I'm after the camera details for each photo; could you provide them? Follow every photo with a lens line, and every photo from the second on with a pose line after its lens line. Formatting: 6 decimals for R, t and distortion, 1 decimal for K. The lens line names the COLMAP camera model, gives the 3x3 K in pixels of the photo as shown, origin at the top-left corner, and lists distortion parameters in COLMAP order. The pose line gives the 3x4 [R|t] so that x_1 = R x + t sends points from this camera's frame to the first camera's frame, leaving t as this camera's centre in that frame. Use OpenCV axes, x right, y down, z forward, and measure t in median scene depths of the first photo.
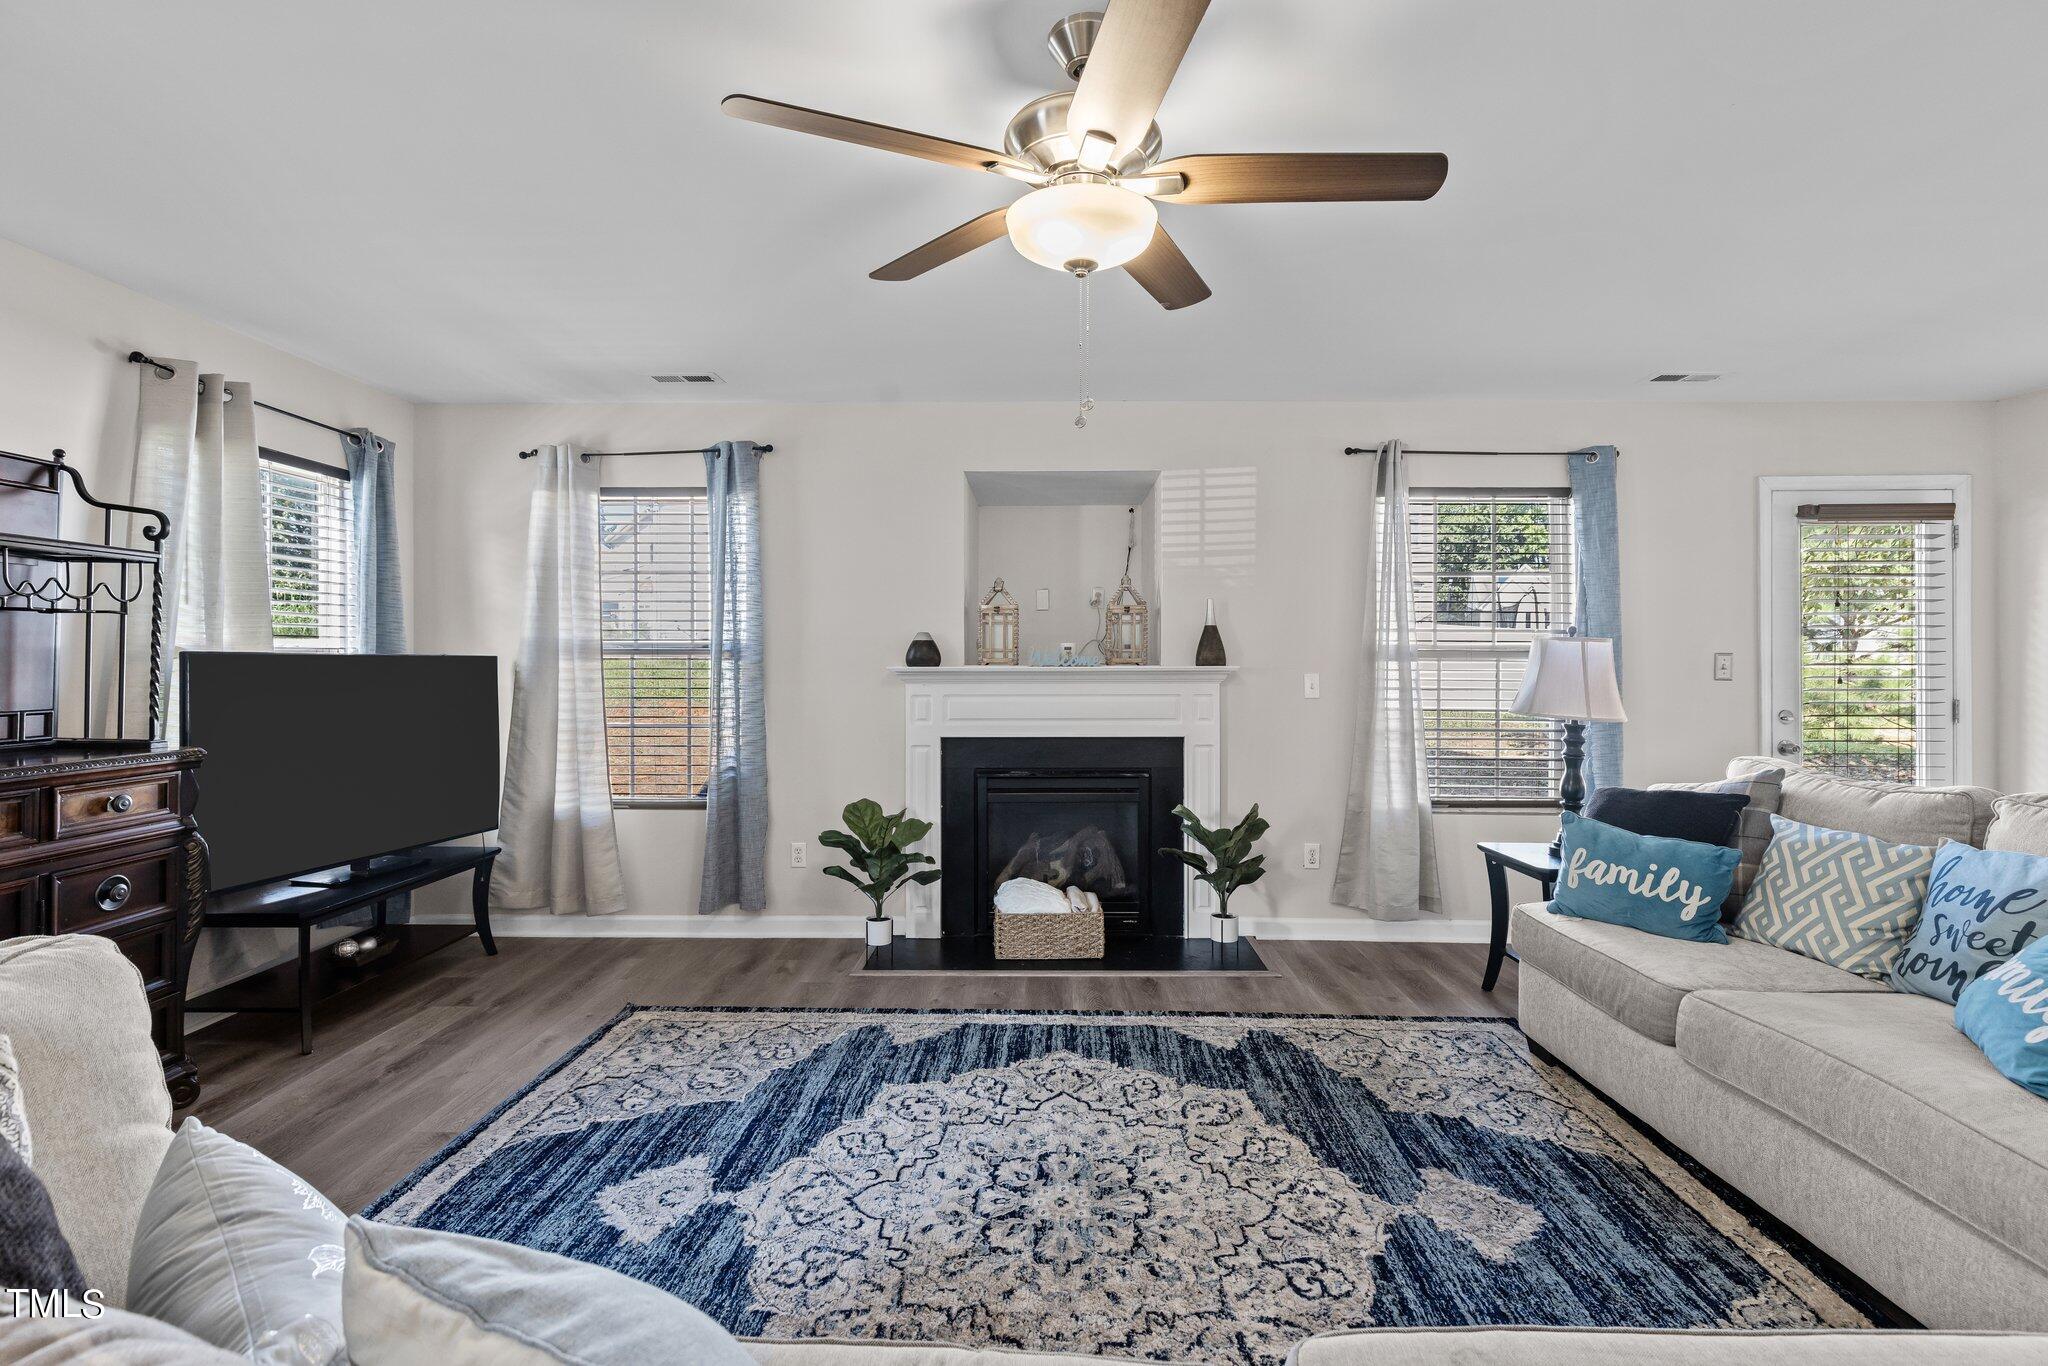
lens RADIAL K [[937.4, 0, 1040.1], [0, 937.4, 656.7], [0, 0, 1]] dist [0.017581, -0.009683]
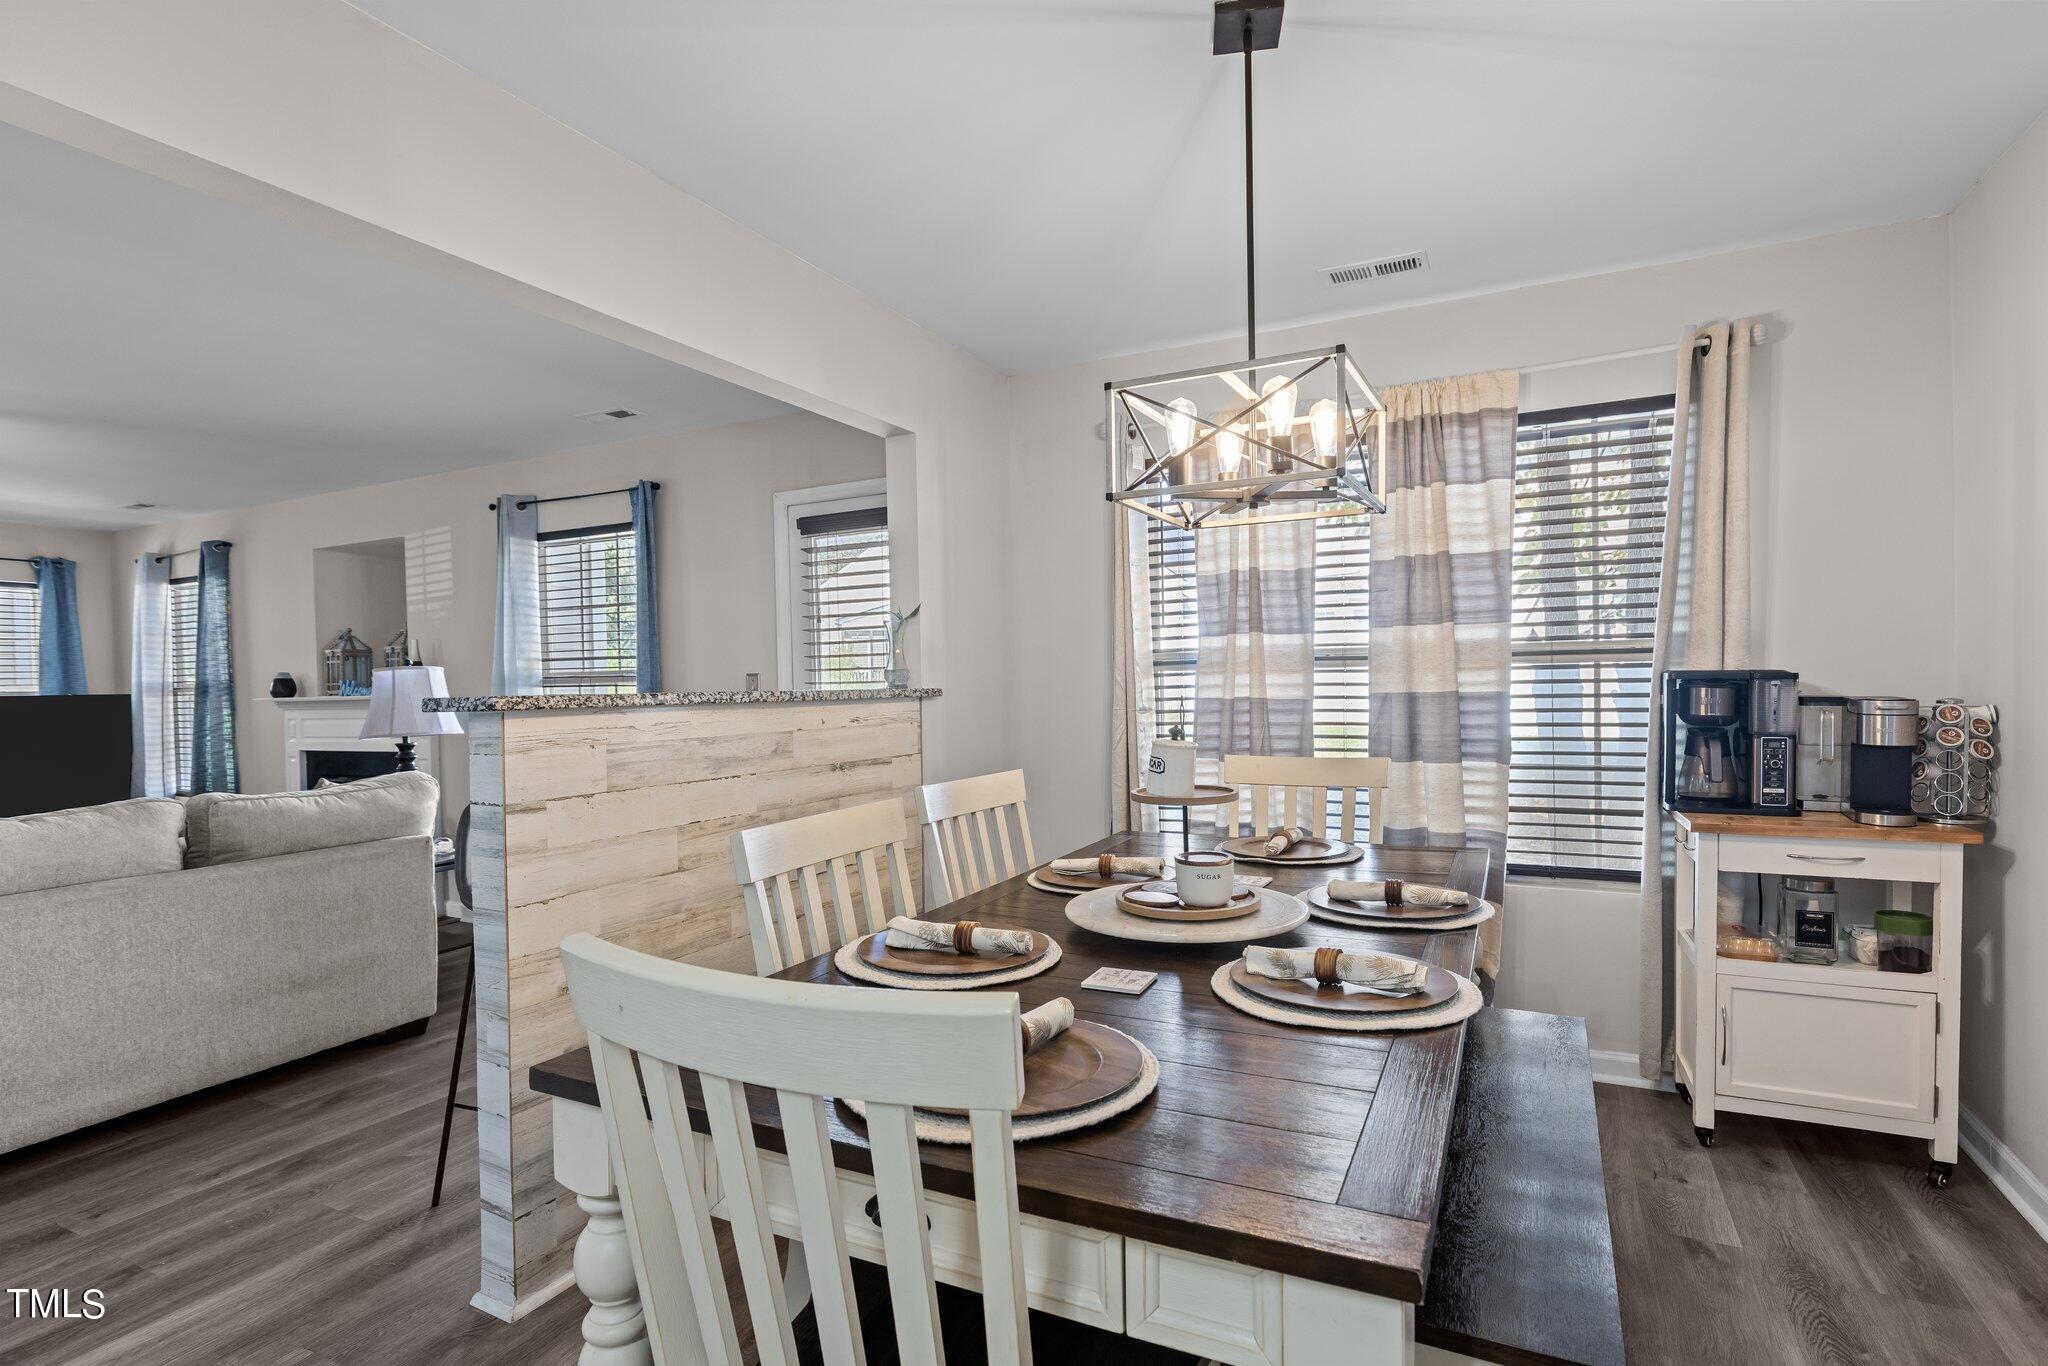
lens RADIAL K [[1003.3, 0, 1024.0], [0, 1003.3, 683.0], [0, 0, 1]] dist [-0.000146, 0.000356]
pose [[0.897354, -0.018609, -0.440919, 1.868825], [0.022816, 0.999731, 0.004242, 0.011247], [0.440721, -0.013866, 0.897537, 0.222031]]
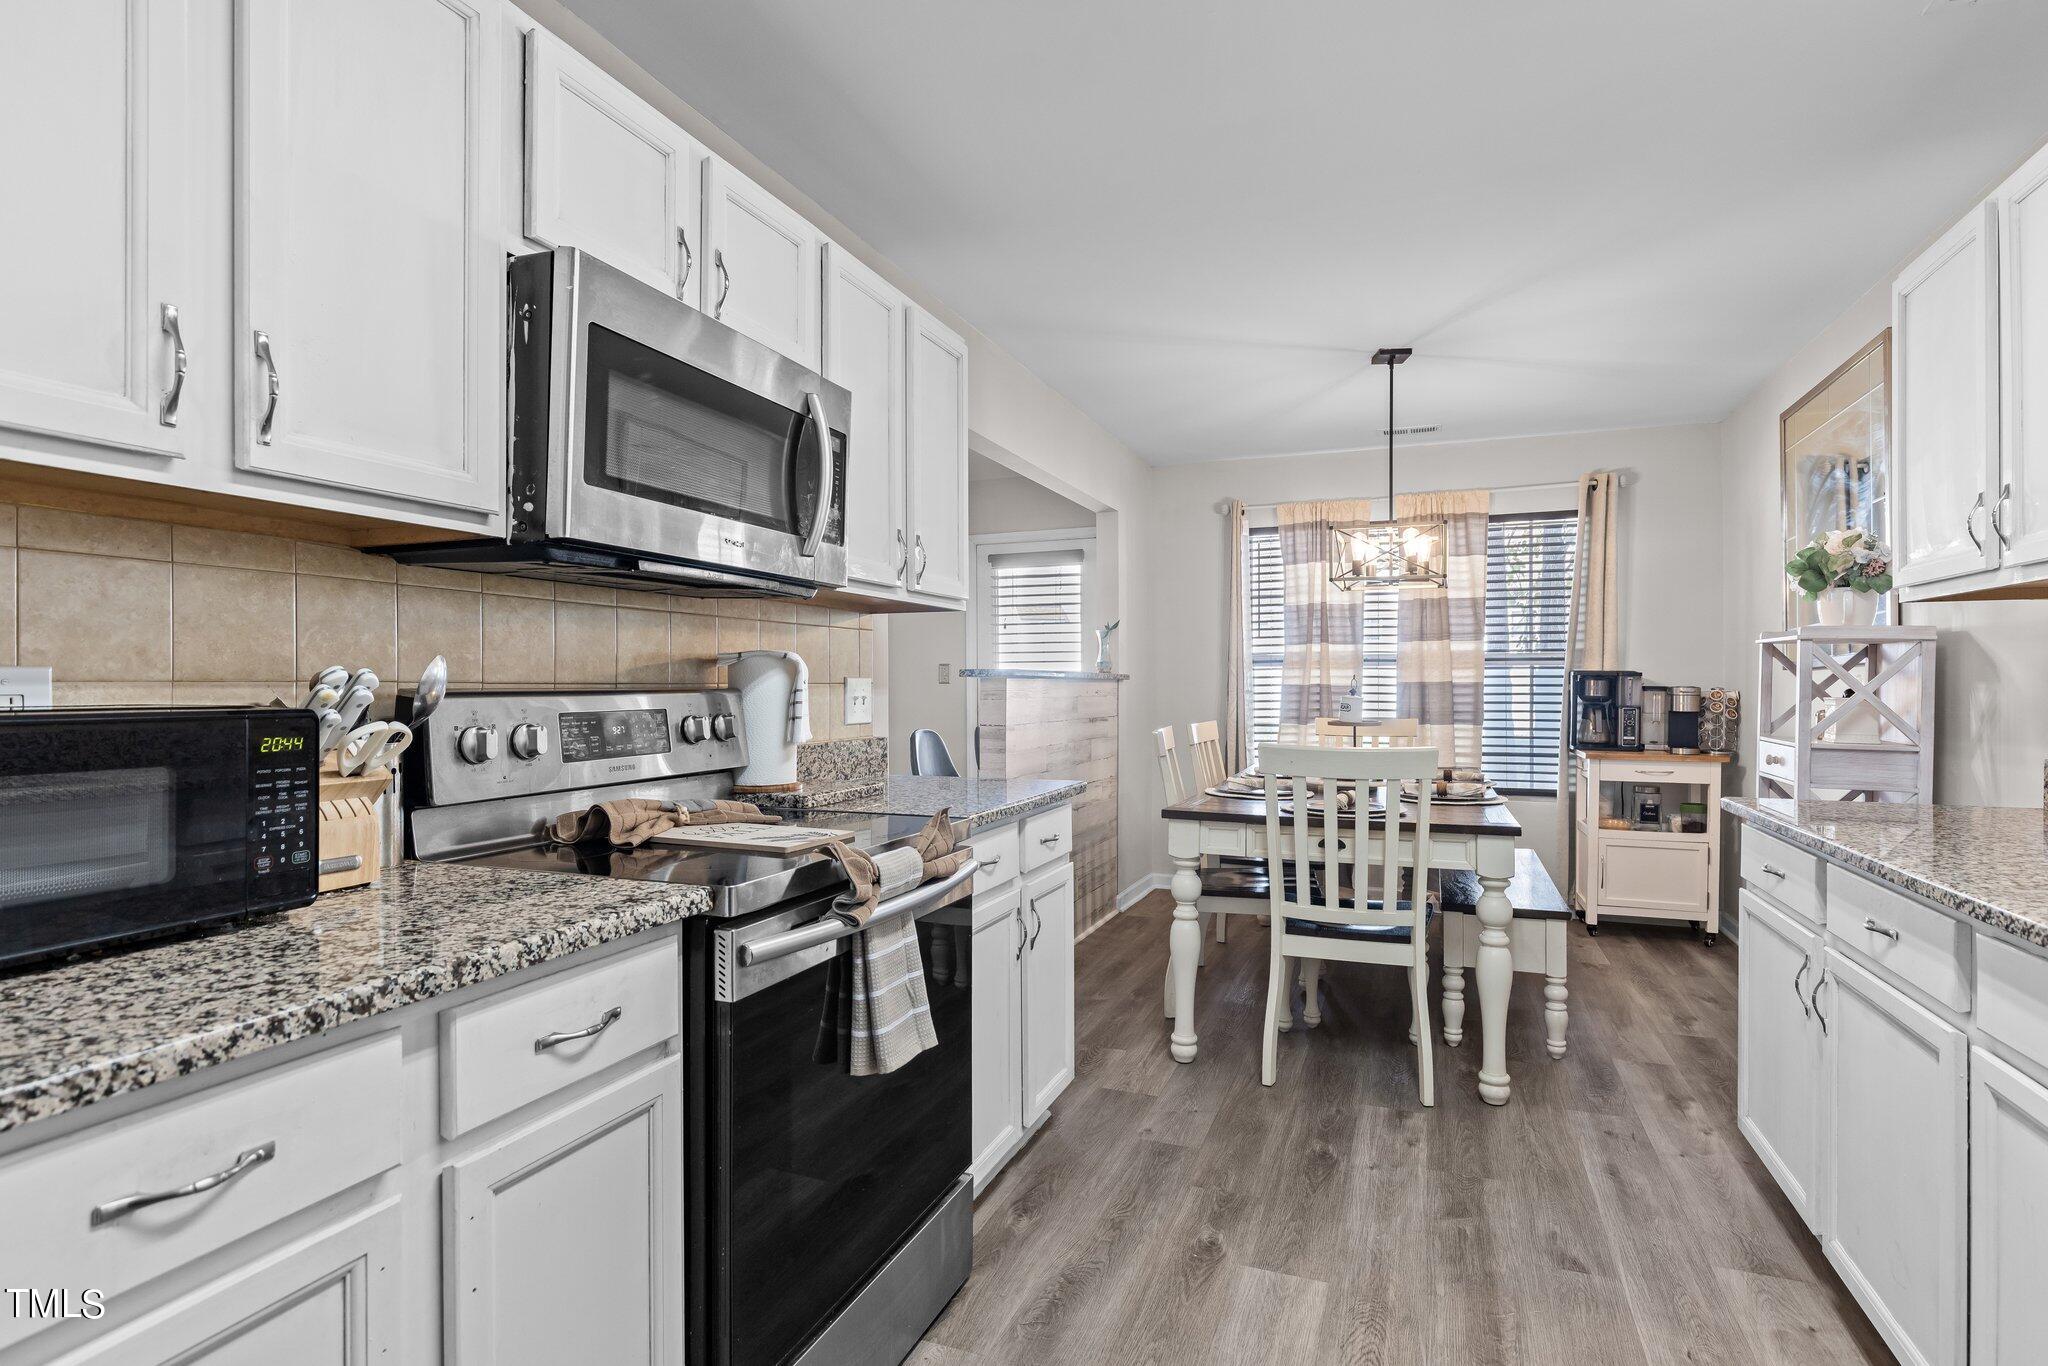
lens RADIAL K [[1029.6, 0, 1023.5], [0, 1029.6, 666.0], [0, 0, 1]] dist [0.000790, 0.000068]
pose [[0.935494, -0.009366, -0.353220, 1.761025], [0.004284, 0.999876, -0.015168, 0.029771], [0.353318, 0.012677, 0.935417, -0.488270]]
